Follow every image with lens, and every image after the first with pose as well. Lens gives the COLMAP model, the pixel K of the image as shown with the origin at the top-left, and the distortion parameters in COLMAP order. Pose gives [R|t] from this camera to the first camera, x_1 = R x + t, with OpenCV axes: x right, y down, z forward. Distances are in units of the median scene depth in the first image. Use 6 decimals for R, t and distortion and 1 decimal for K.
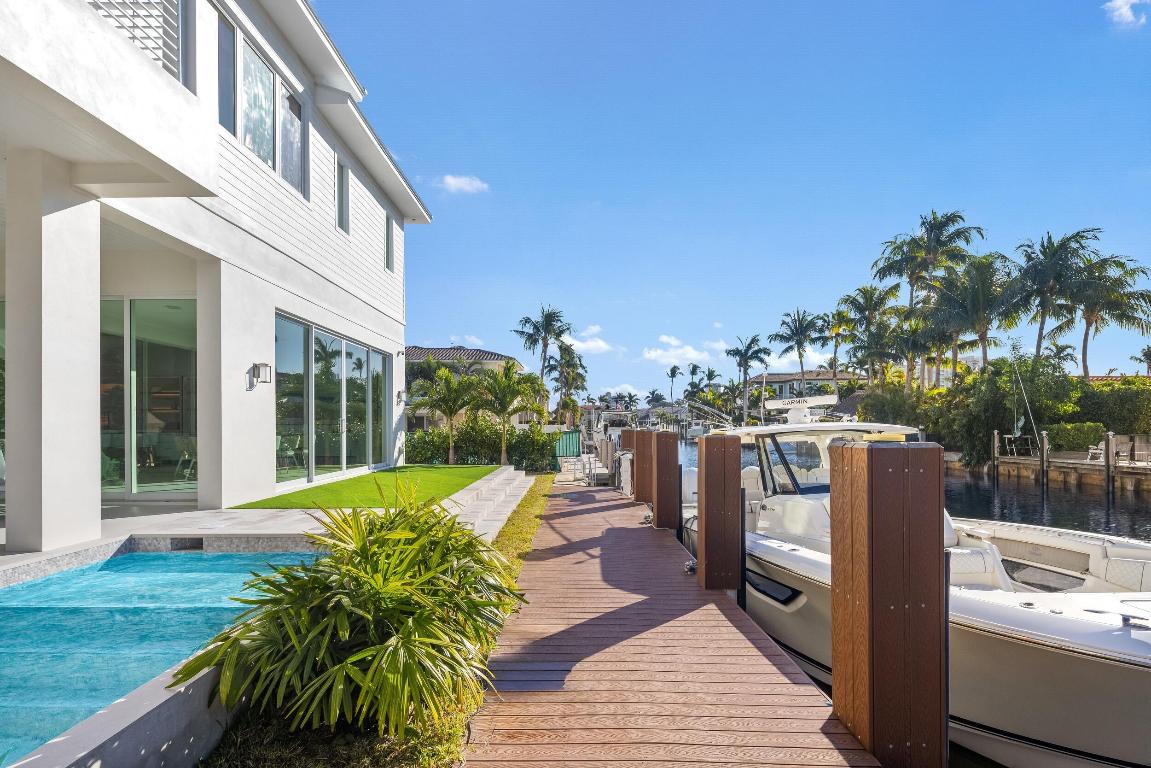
lens RADIAL K [[556.8, 0, 574.7], [0, 556.8, 417.8], [0, 0, 1]] dist [0.002551, 0.000797]
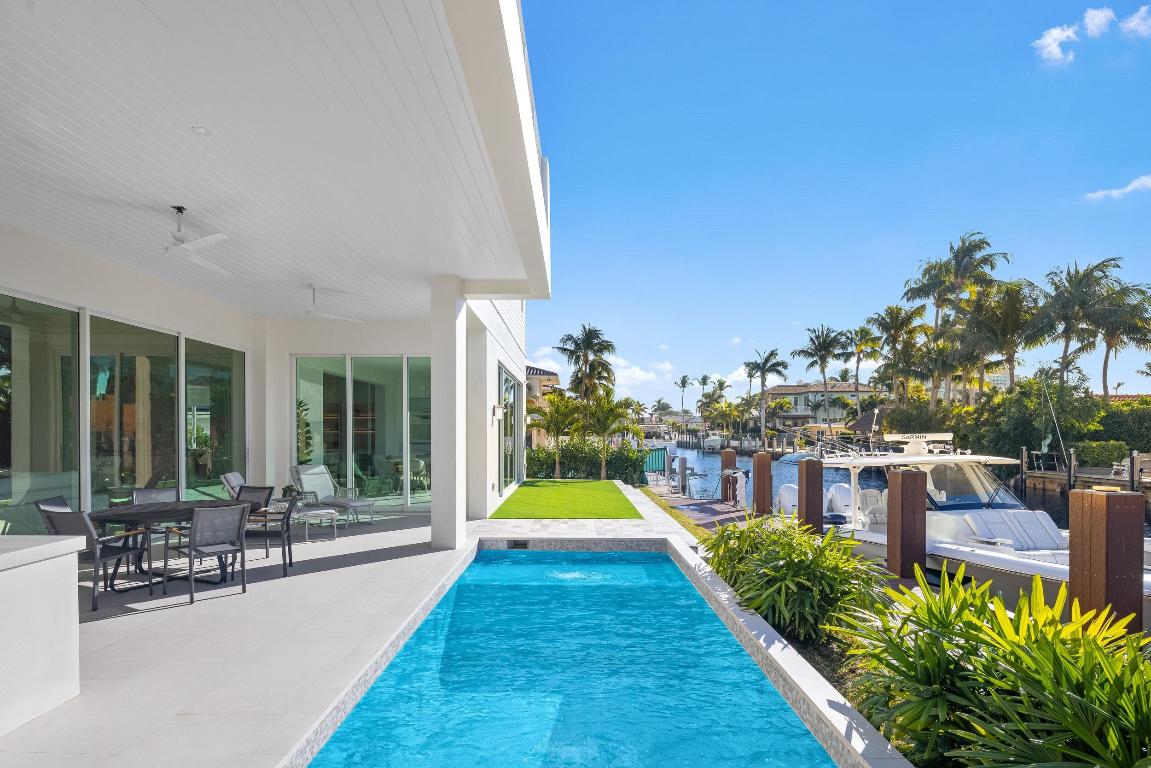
lens RADIAL K [[553.8, 0, 571.1], [0, 553.8, 433.8], [0, 0, 1]] dist [-0.000815, -0.000685]
pose [[0.999953, 0.004623, -0.008498, -0.092506], [-0.004486, 0.999861, 0.016067, -0.012850], [0.008571, -0.016028, 0.999835, -0.065108]]
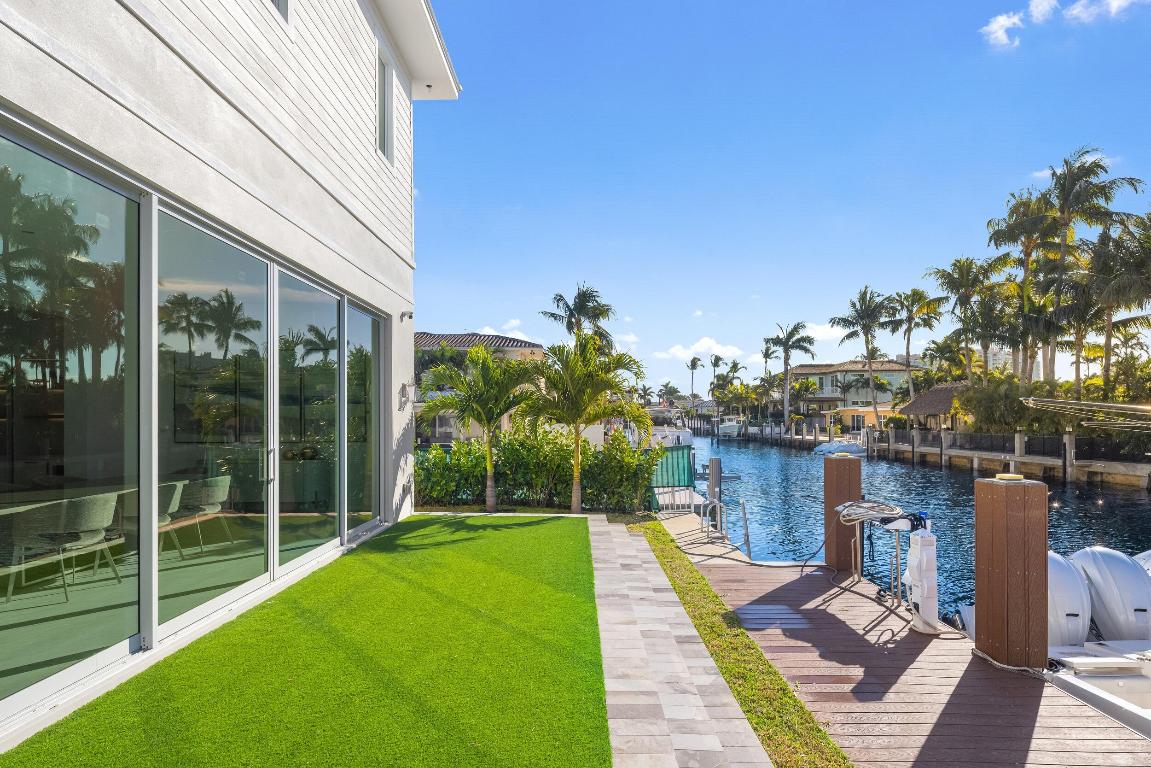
lens RADIAL K [[556.8, 0, 574.7], [0, 556.8, 417.8], [0, 0, 1]] dist [0.002551, 0.000797]
pose [[0.999900, -0.000148, -0.014168, -0.060581], [0.000326, 0.999922, 0.012516, -0.009188], [0.014165, -0.012520, 0.999821, 0.198704]]
